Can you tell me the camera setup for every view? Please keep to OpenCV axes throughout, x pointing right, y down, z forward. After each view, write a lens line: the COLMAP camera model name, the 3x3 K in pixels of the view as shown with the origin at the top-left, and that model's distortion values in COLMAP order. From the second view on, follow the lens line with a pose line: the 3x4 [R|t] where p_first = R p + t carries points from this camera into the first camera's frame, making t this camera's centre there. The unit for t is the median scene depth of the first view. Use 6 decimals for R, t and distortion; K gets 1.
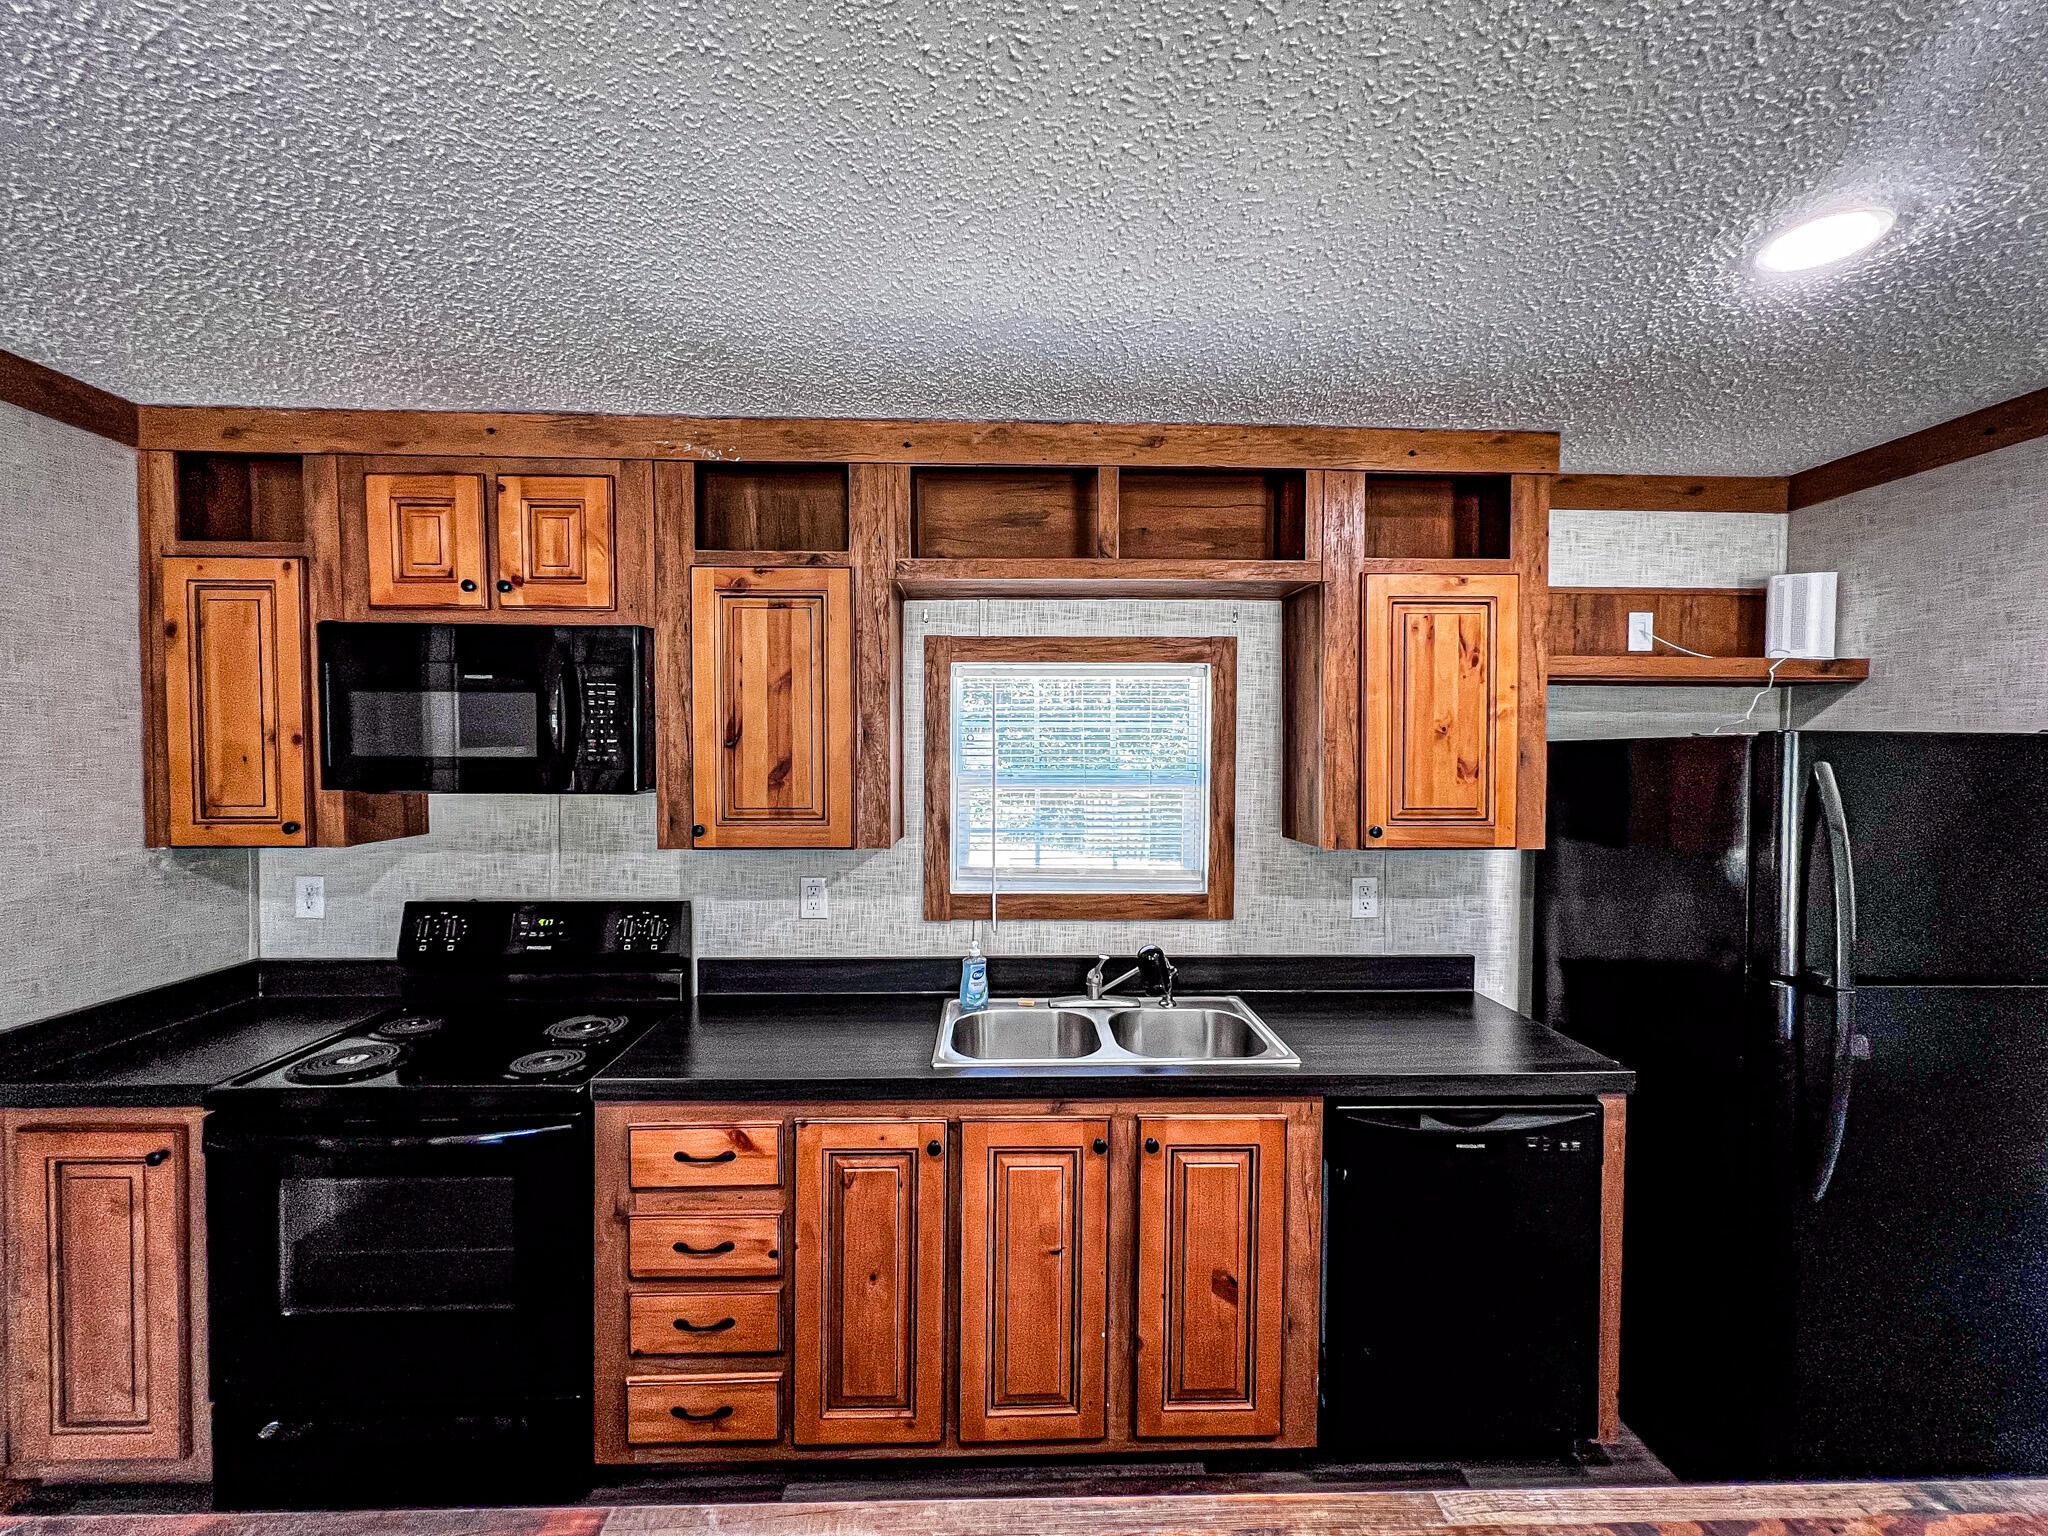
lens RADIAL K [[829.7, 0, 1014.4], [0, 829.7, 768.1], [0, 0, 1]] dist [-0.001580, 0.001212]
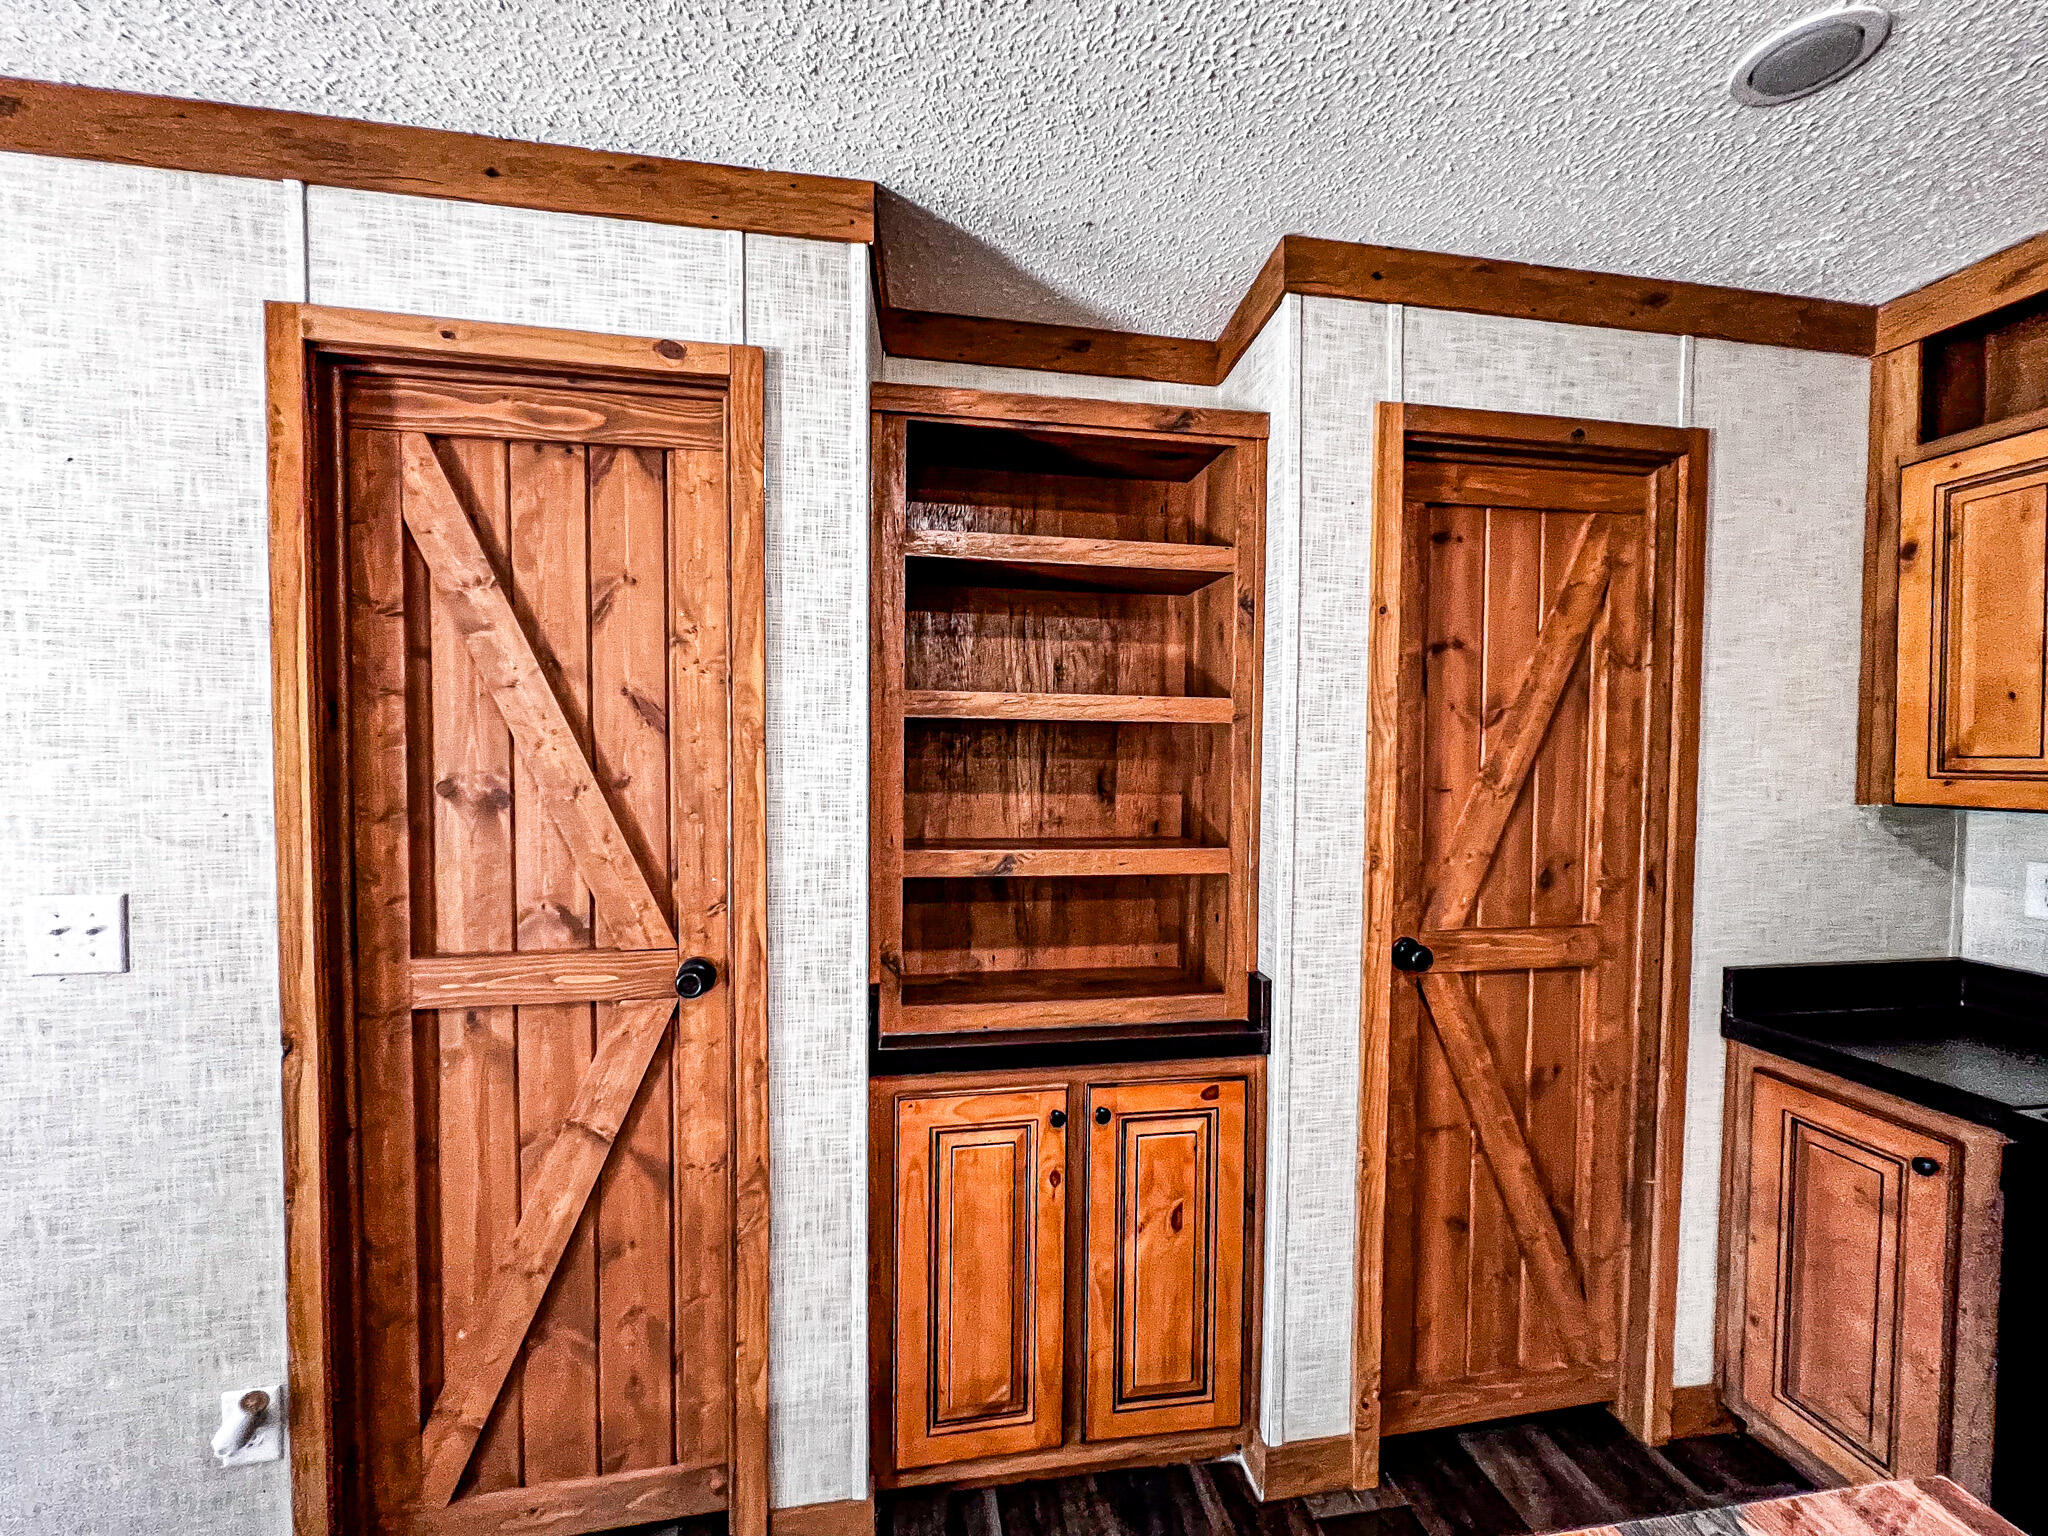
lens RADIAL K [[829.7, 0, 1030.6], [0, 829.7, 772.3], [0, 0, 1]] dist [-0.001580, 0.001212]
pose [[0.150245, 0.019819, -0.988450, -0.294731], [-0.030426, 0.999418, 0.015414, 0.074658], [0.988181, 0.027758, 0.150760, -0.017419]]
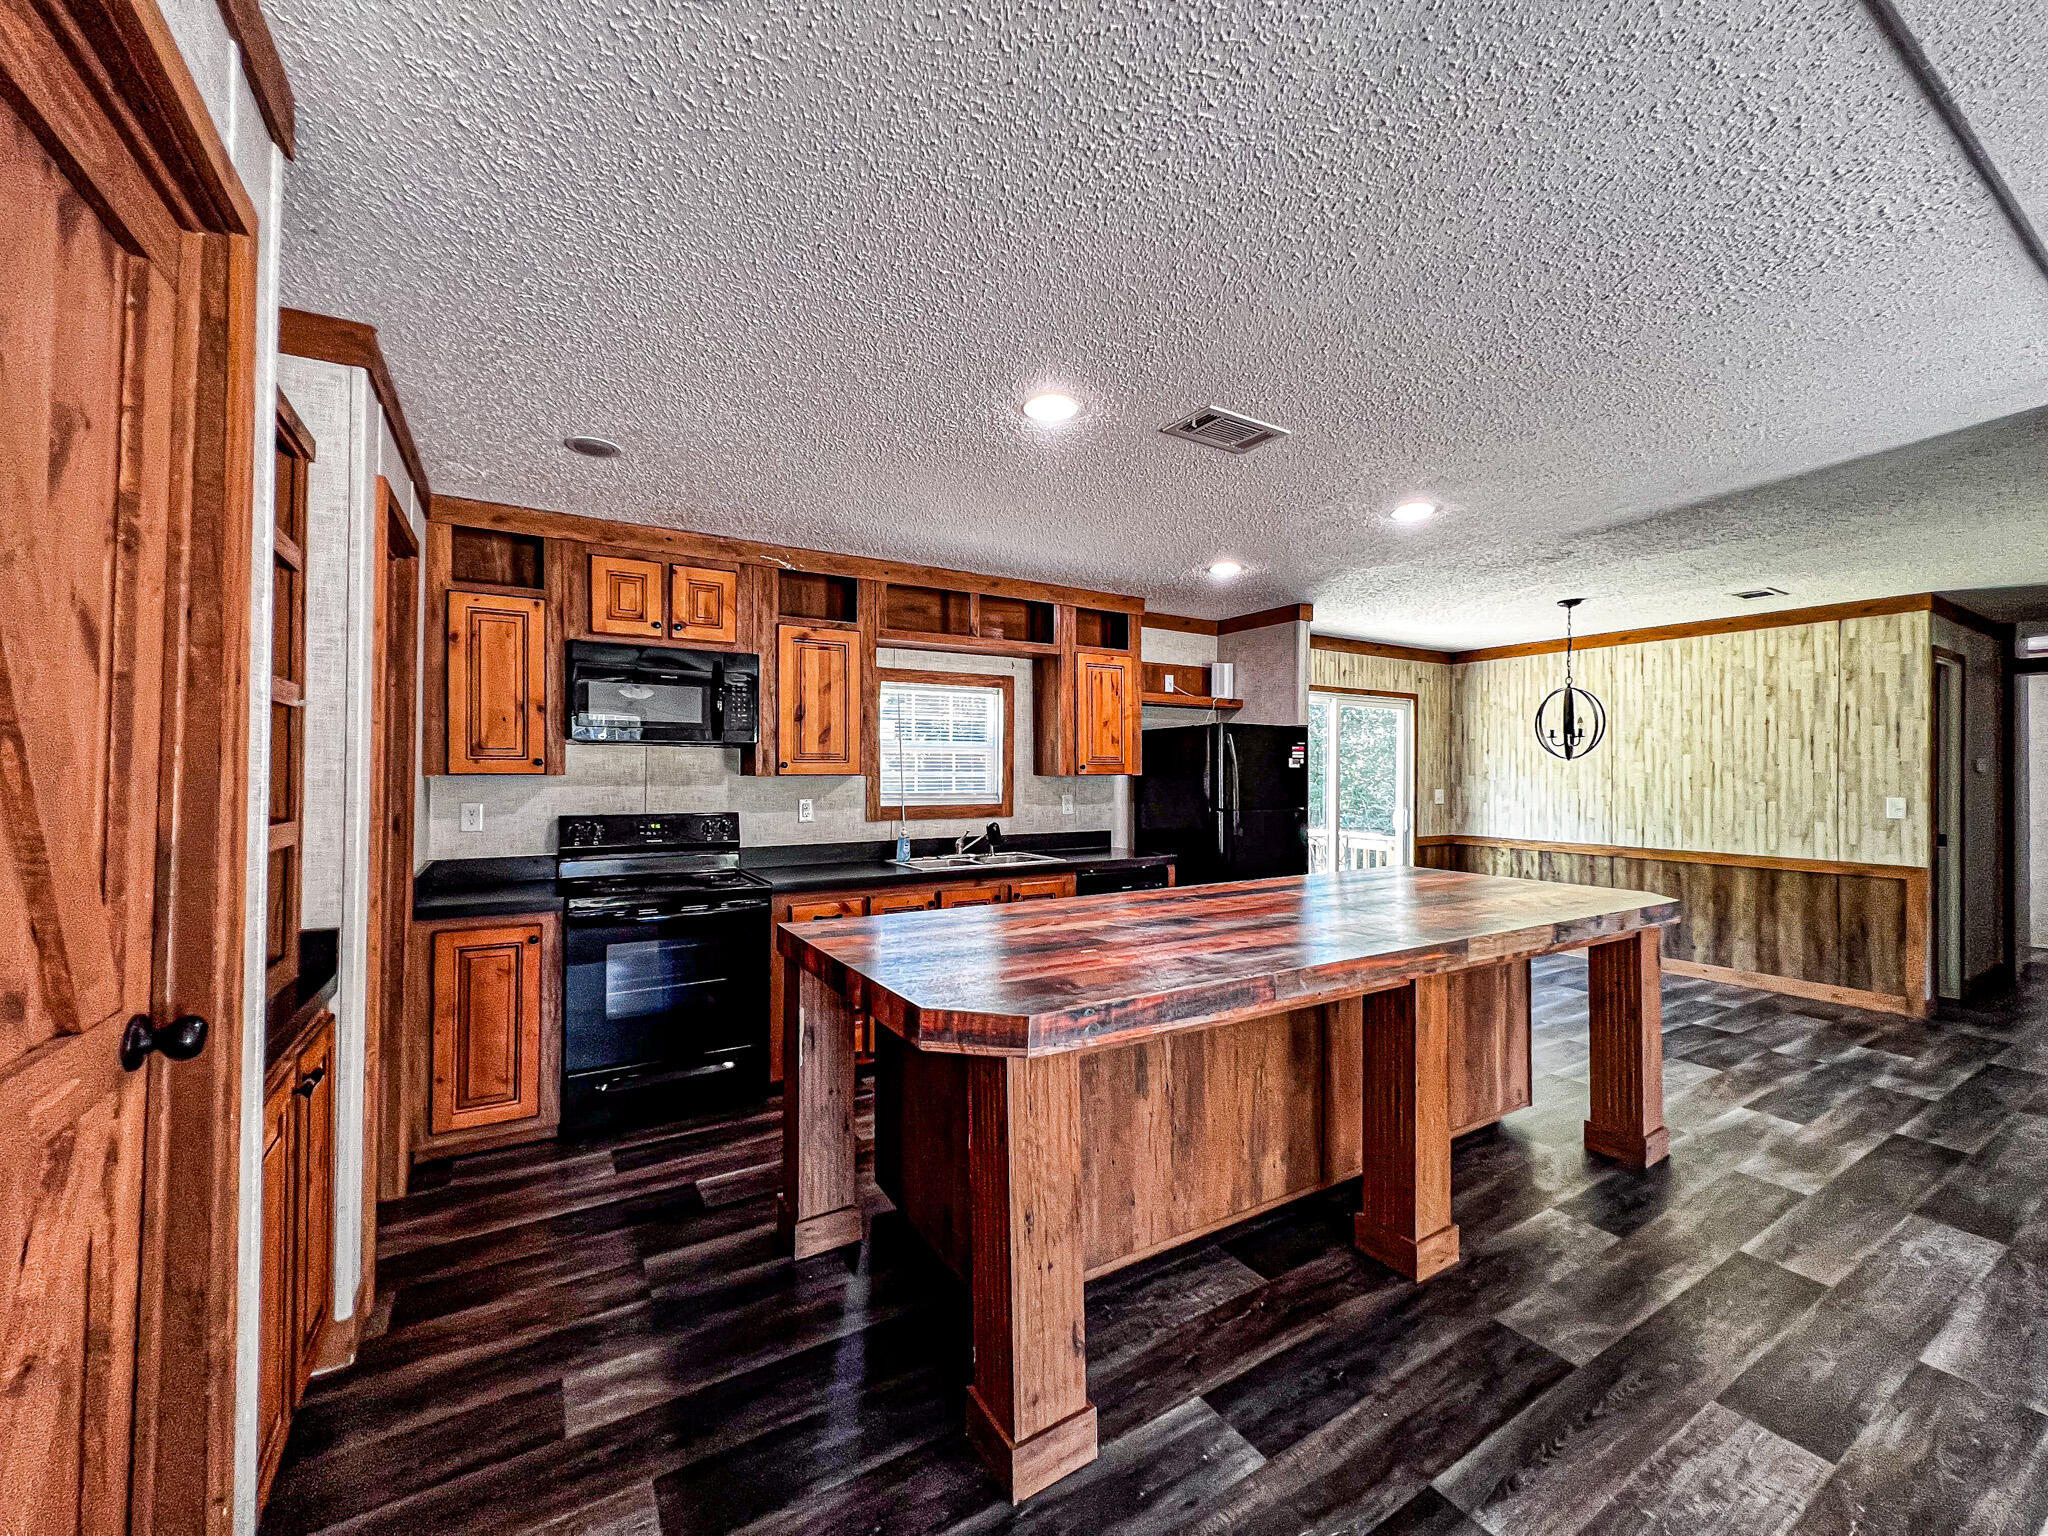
lens RADIAL K [[829.7, 0, 1017.8], [0, 829.7, 763.7], [0, 0, 1]] dist [-0.001580, 0.001212]
pose [[0.869722, 0.002652, 0.493534, -0.839478], [0.012857, 0.999524, -0.028028, 0.130999], [-0.493374, 0.030722, 0.869275, -0.880906]]
